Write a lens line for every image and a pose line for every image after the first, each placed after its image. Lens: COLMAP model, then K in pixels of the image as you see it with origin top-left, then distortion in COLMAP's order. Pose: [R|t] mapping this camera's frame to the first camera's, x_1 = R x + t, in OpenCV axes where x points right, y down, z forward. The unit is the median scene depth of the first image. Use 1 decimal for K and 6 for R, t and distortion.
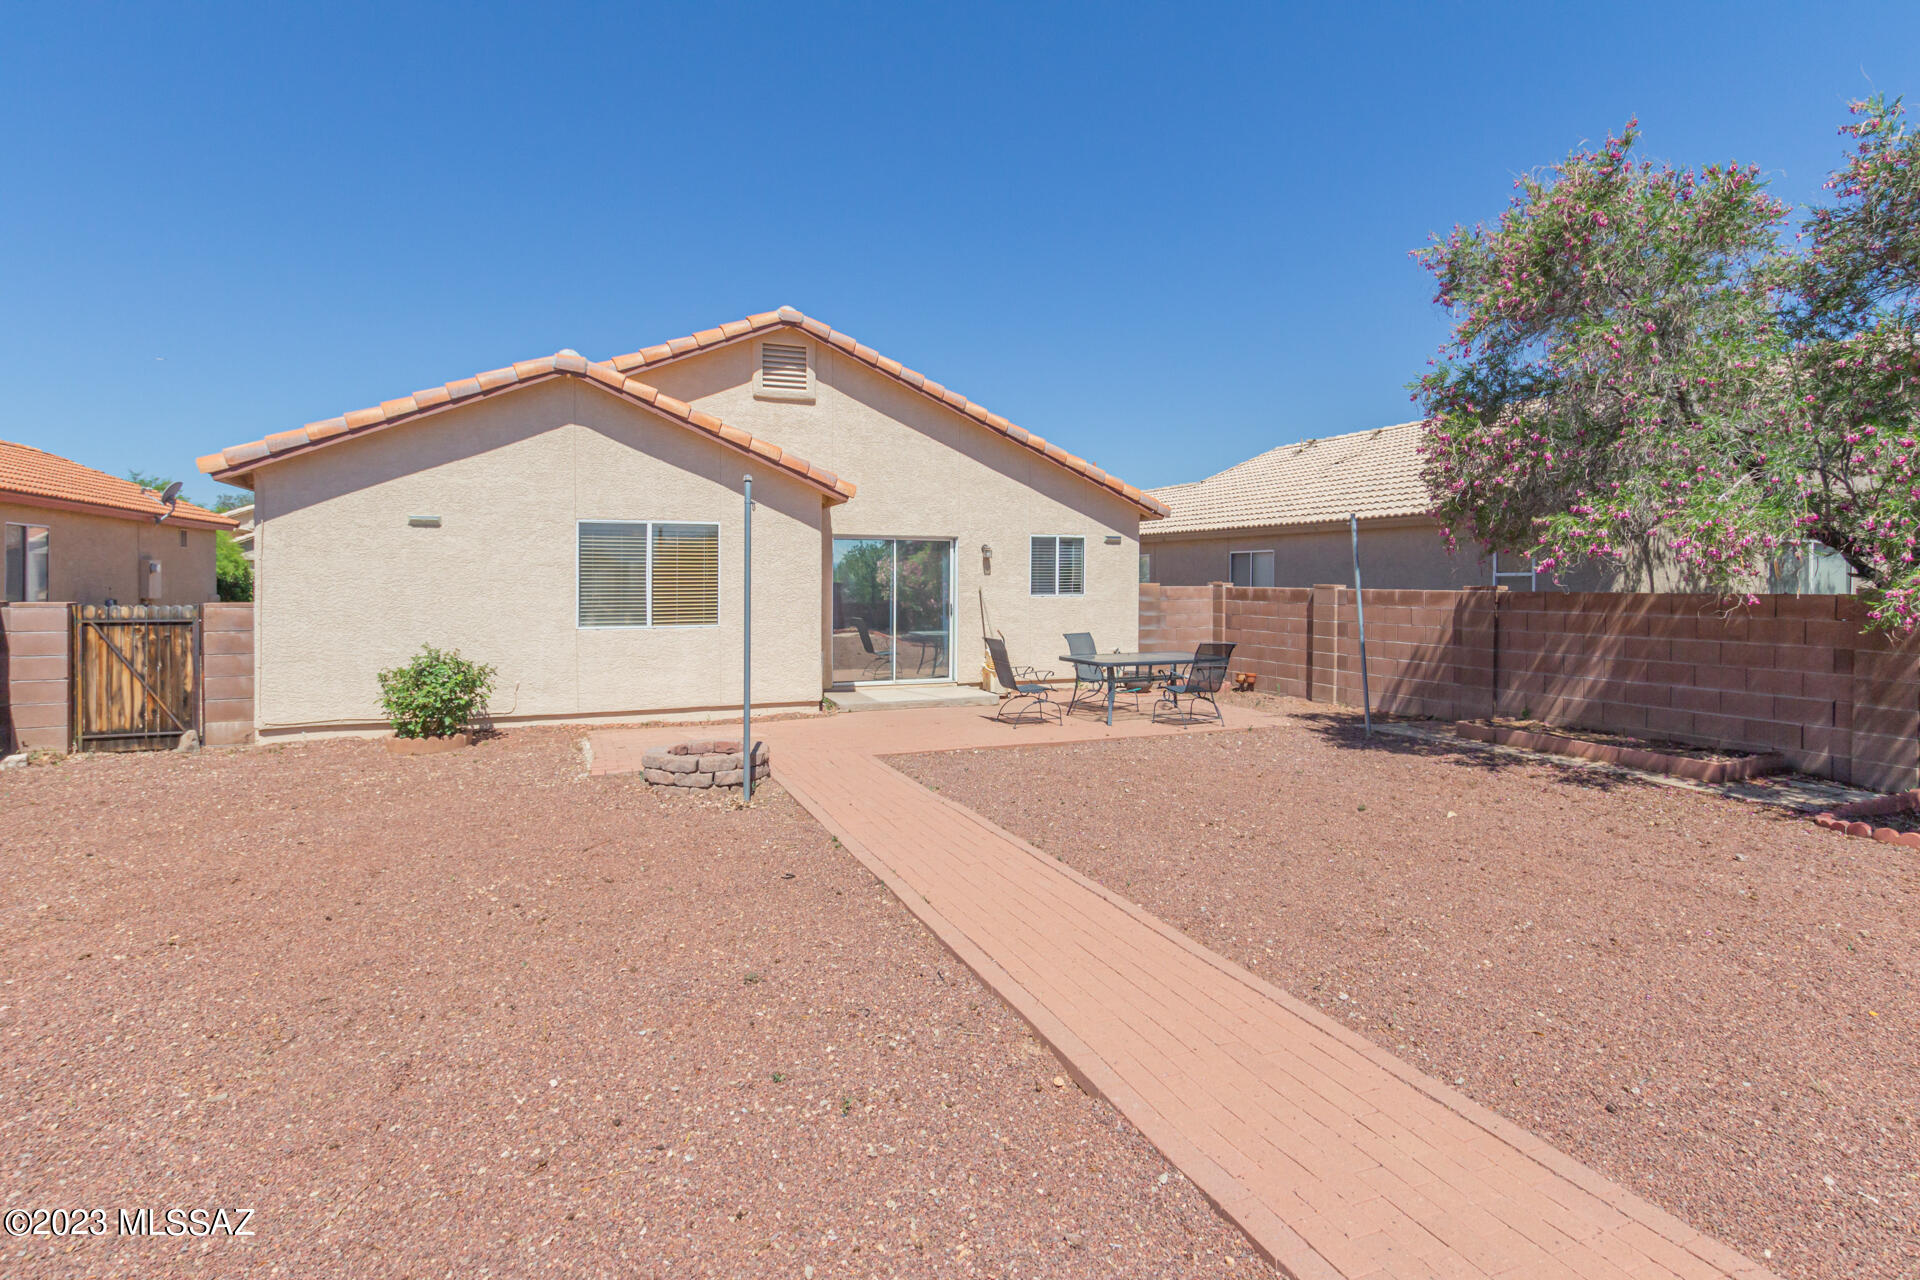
lens RADIAL K [[944.7, 0, 984.8], [0, 944.7, 597.9], [0, 0, 1]] dist [0.021398, -0.007993]
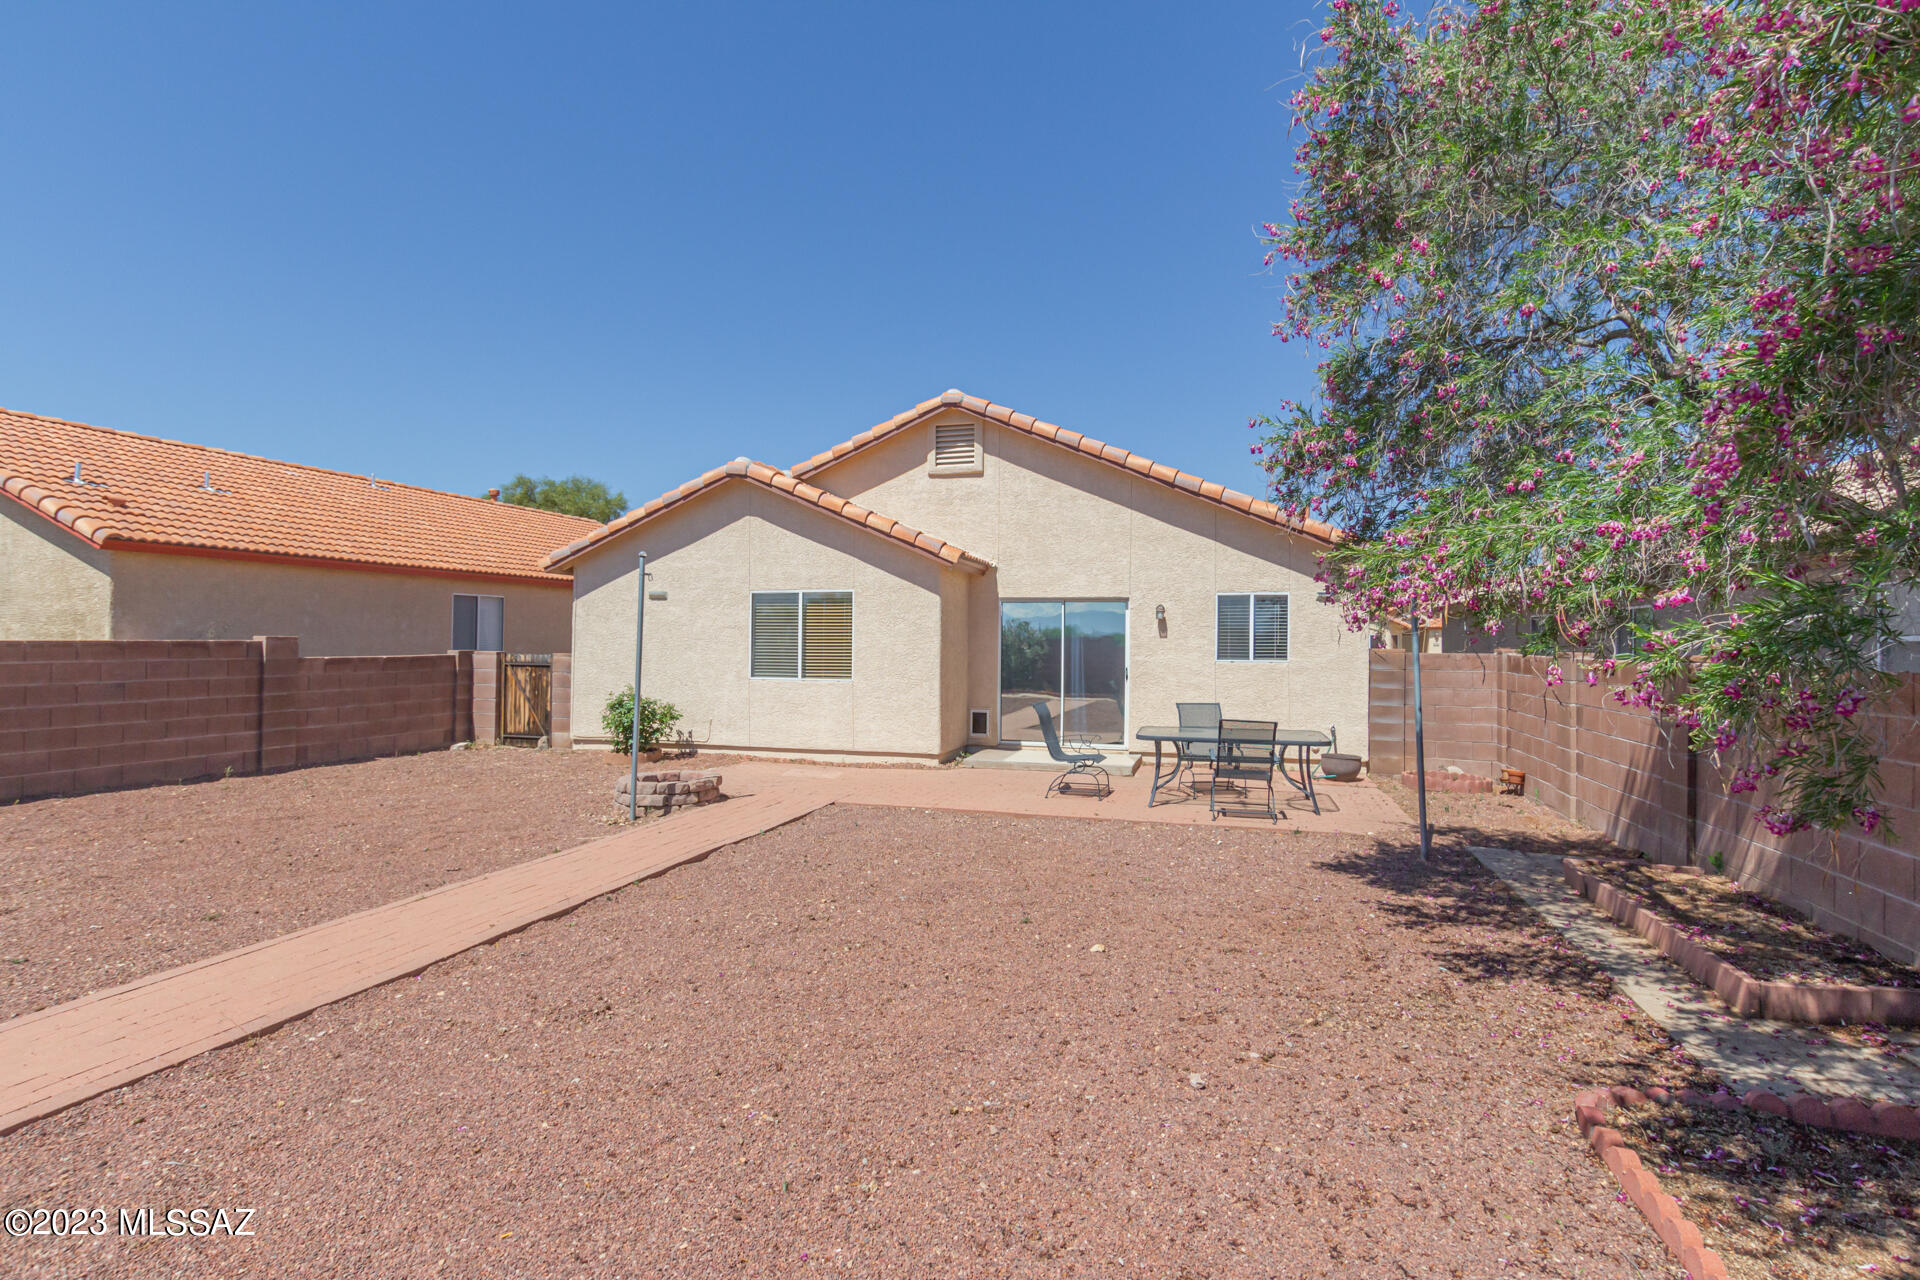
lens RADIAL K [[944.7, 0, 985.5], [0, 944.7, 631.0], [0, 0, 1]] dist [0.021398, -0.007993]
pose [[0.785351, 0.000713, -0.619051, 0.582296], [-0.020563, 0.999478, -0.024935, -0.005212], [0.618709, 0.032312, 0.784955, 0.213383]]
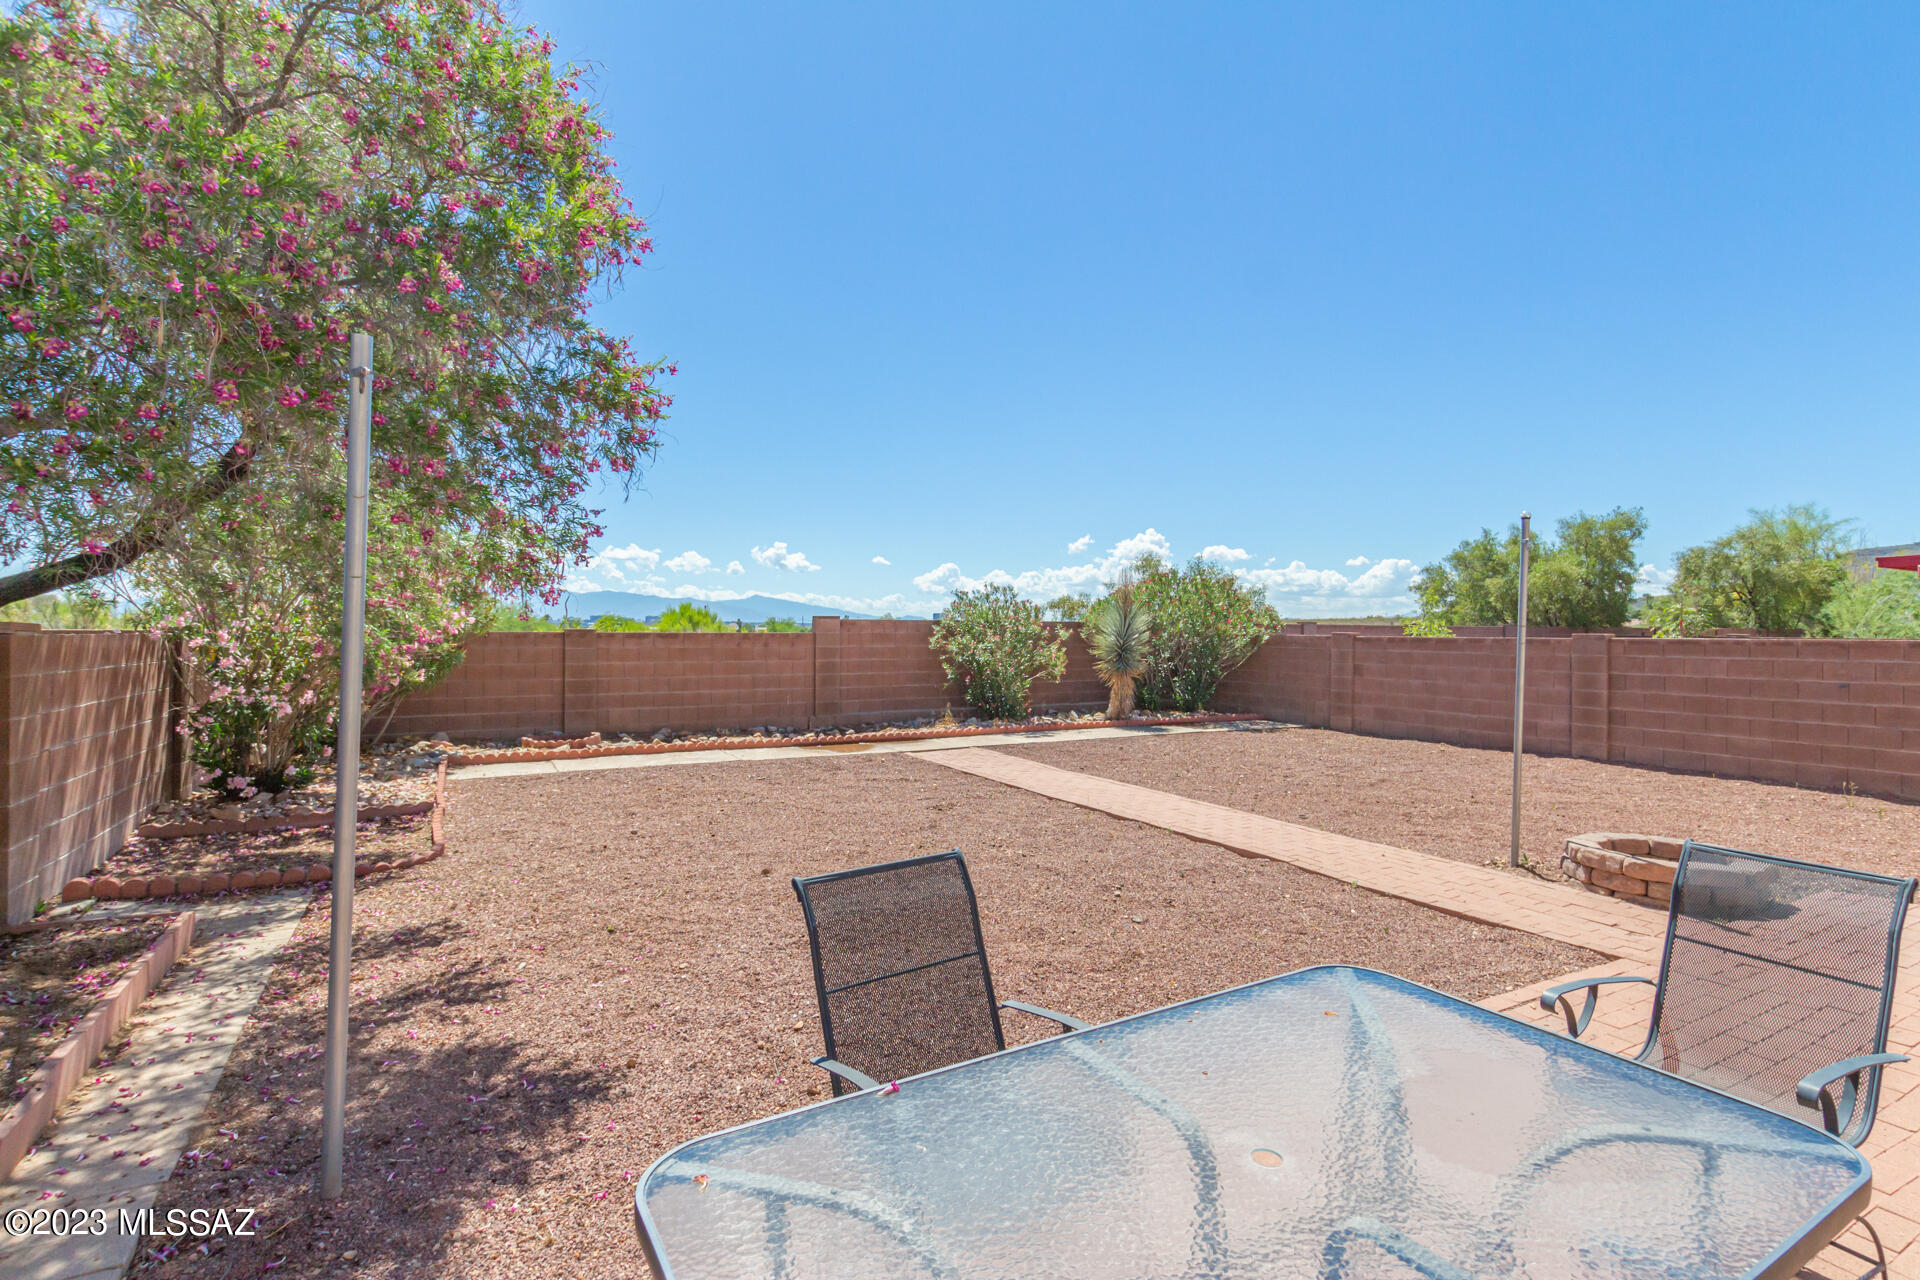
lens RADIAL K [[942.6, 0, 968.4], [0, 942.6, 631.5], [0, 0, 1]] dist [0.010800, -0.000240]
pose [[-0.994865, -0.008793, -0.100829, 0.250005], [-0.010967, 0.999719, 0.021031, -0.020184], [0.100616, 0.022029, -0.994681, 1.270781]]
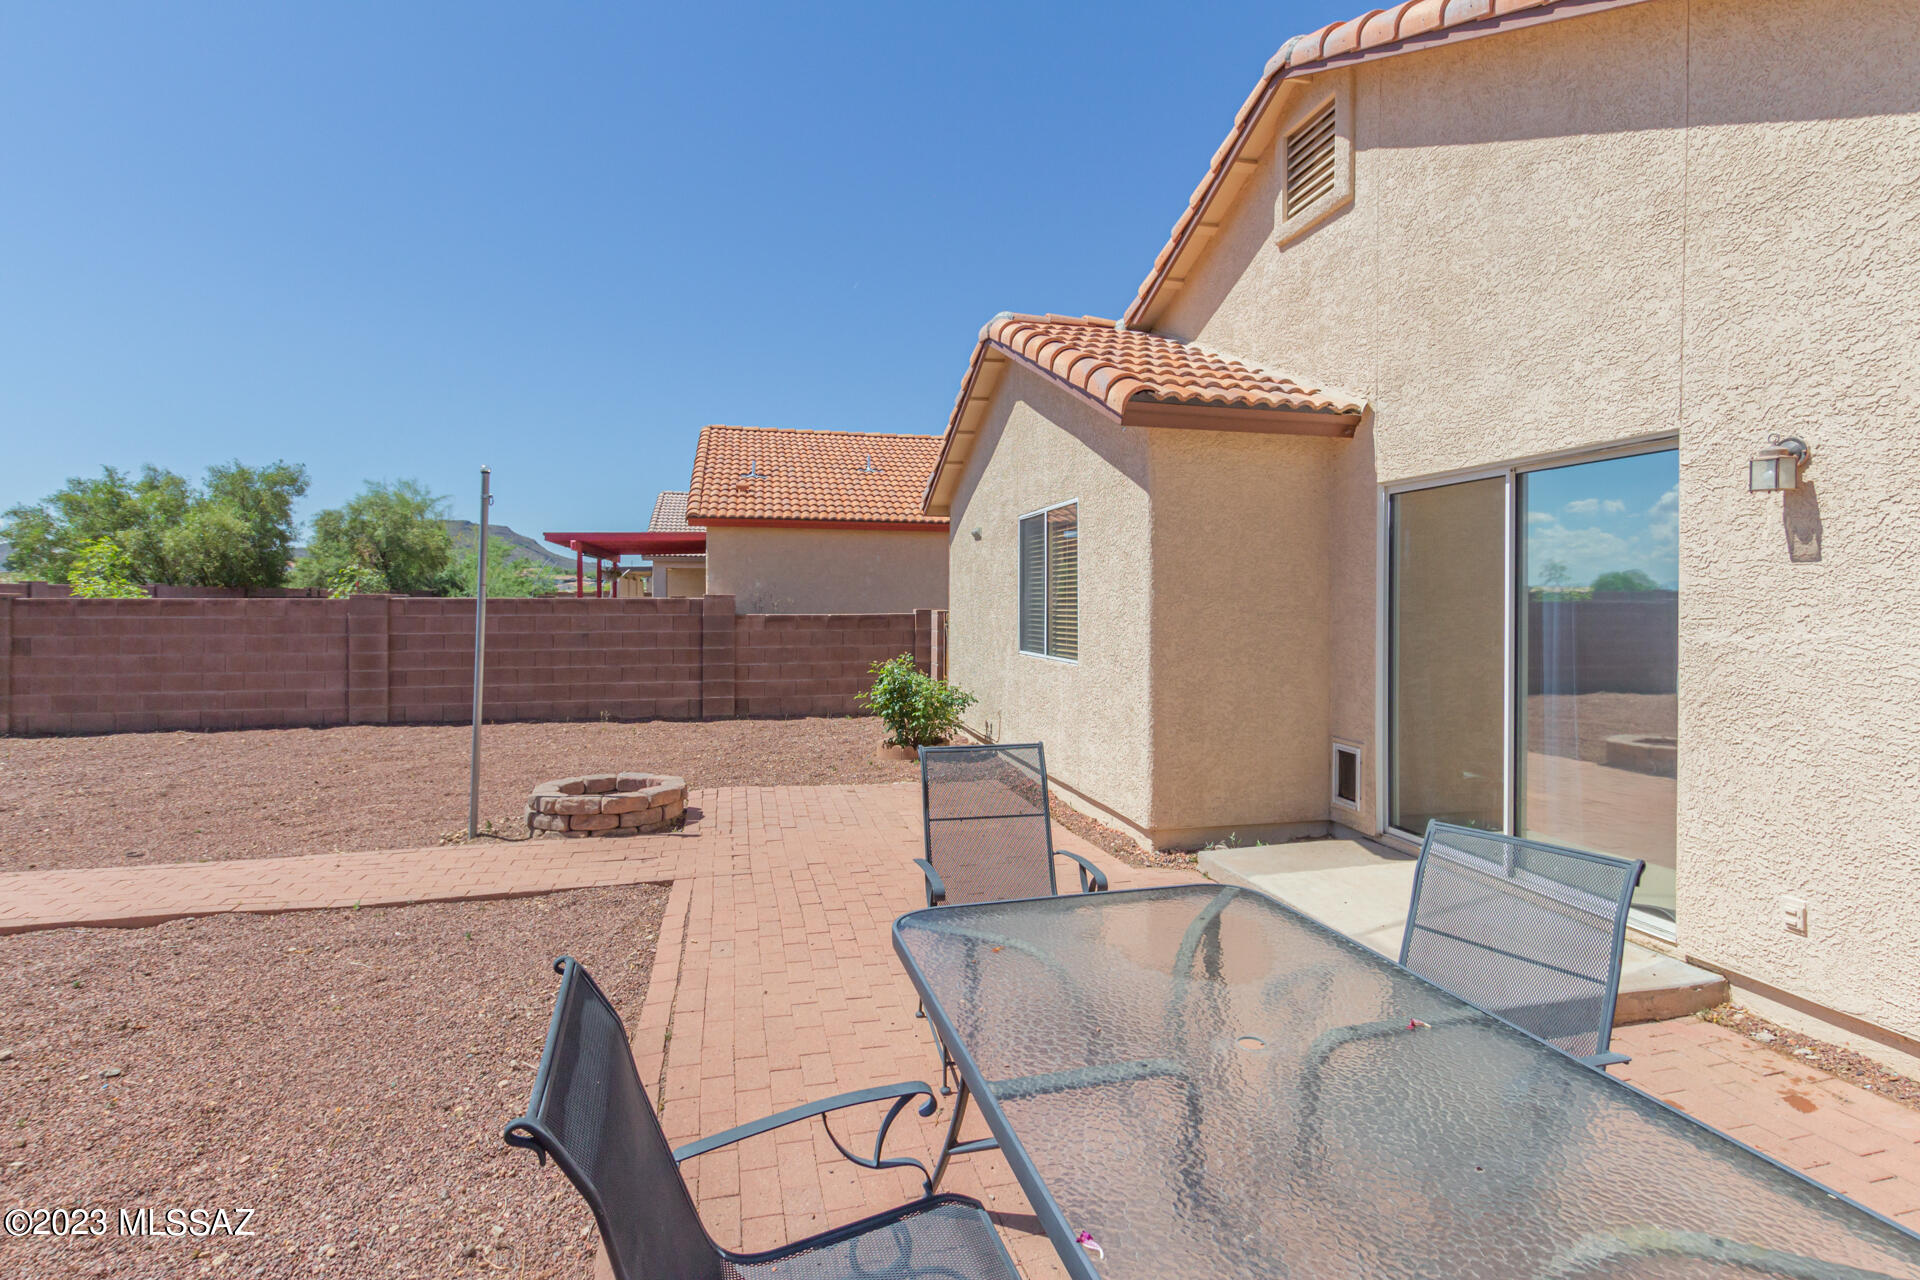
lens RADIAL K [[944.7, 0, 989.5], [0, 944.7, 605.3], [0, 0, 1]] dist [0.021398, -0.007993]
pose [[-0.155413, 0.005035, -0.987837, 0.368038], [-0.021915, 0.999723, 0.008543, -0.013872], [0.987606, 0.022976, -0.155260, 1.097668]]
